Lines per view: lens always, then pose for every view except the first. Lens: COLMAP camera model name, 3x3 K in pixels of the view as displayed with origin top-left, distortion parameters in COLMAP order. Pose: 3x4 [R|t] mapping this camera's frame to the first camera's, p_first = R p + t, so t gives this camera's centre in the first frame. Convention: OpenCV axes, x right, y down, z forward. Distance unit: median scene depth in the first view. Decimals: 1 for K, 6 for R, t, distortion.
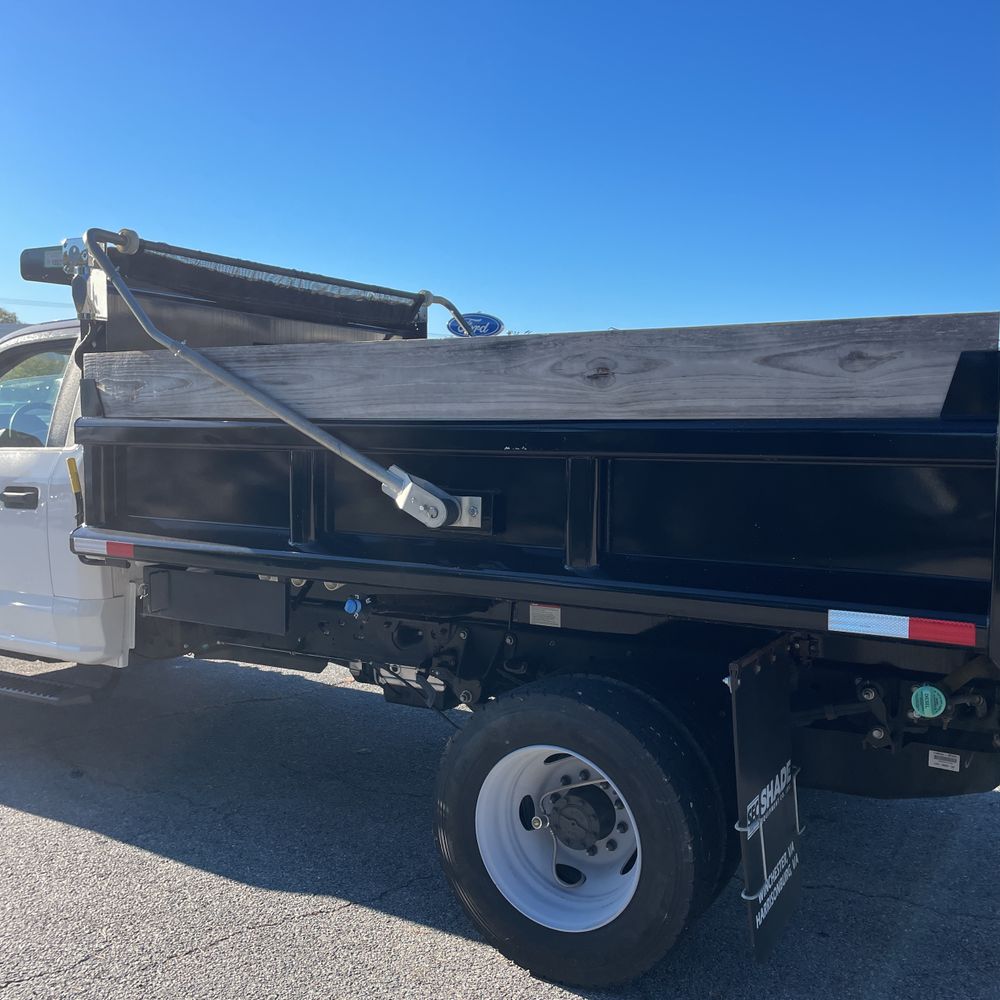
lens RADIAL K [[987.4, 0, 500.0], [0, 987.4, 500.0], [0, 0, 1]] dist [0.111367, -0.147674]
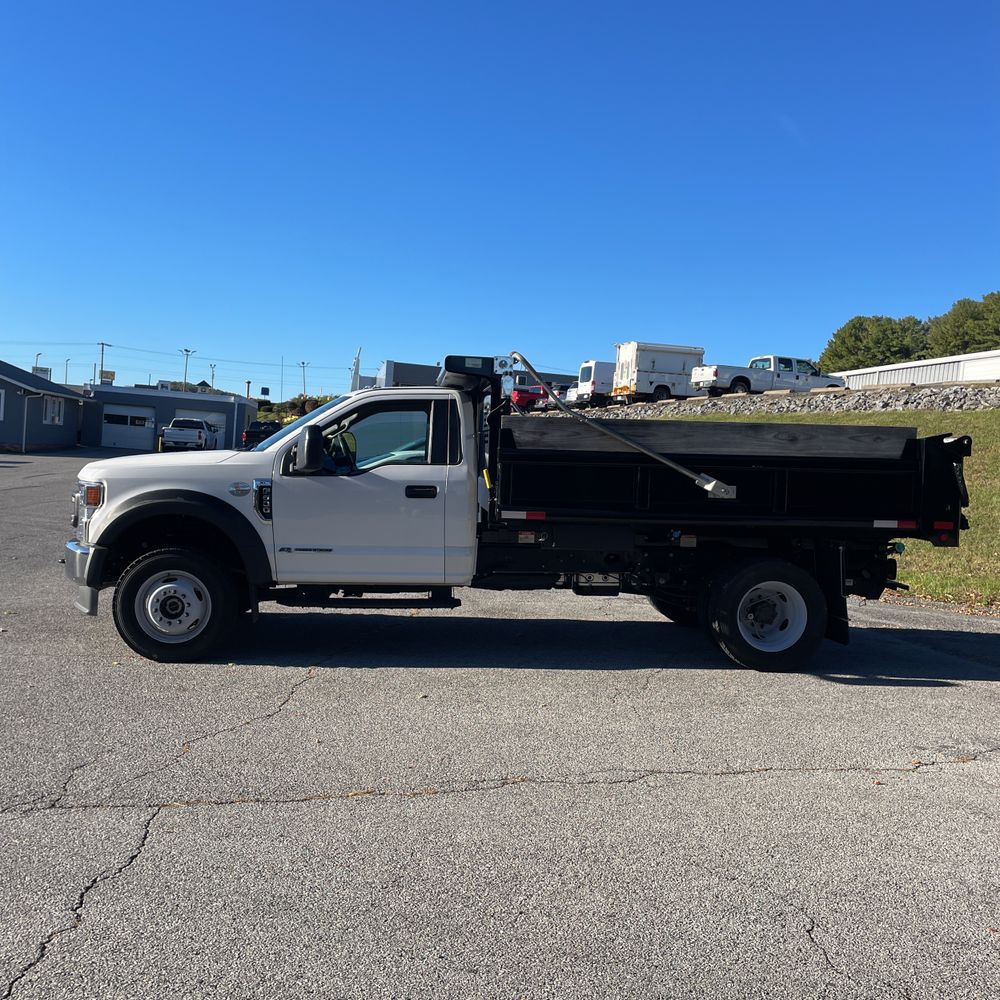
lens RADIAL K [[969.3, 0, 500.0], [0, 969.3, 500.0], [0, 0, 1]] dist [0.151741, -0.303273]
pose [[0.819556, -0.014347, 0.572820, -1.865935], [0.018698, 0.999824, -0.001710, 0.024468], [-0.572694, 0.012112, 0.819680, -0.651737]]
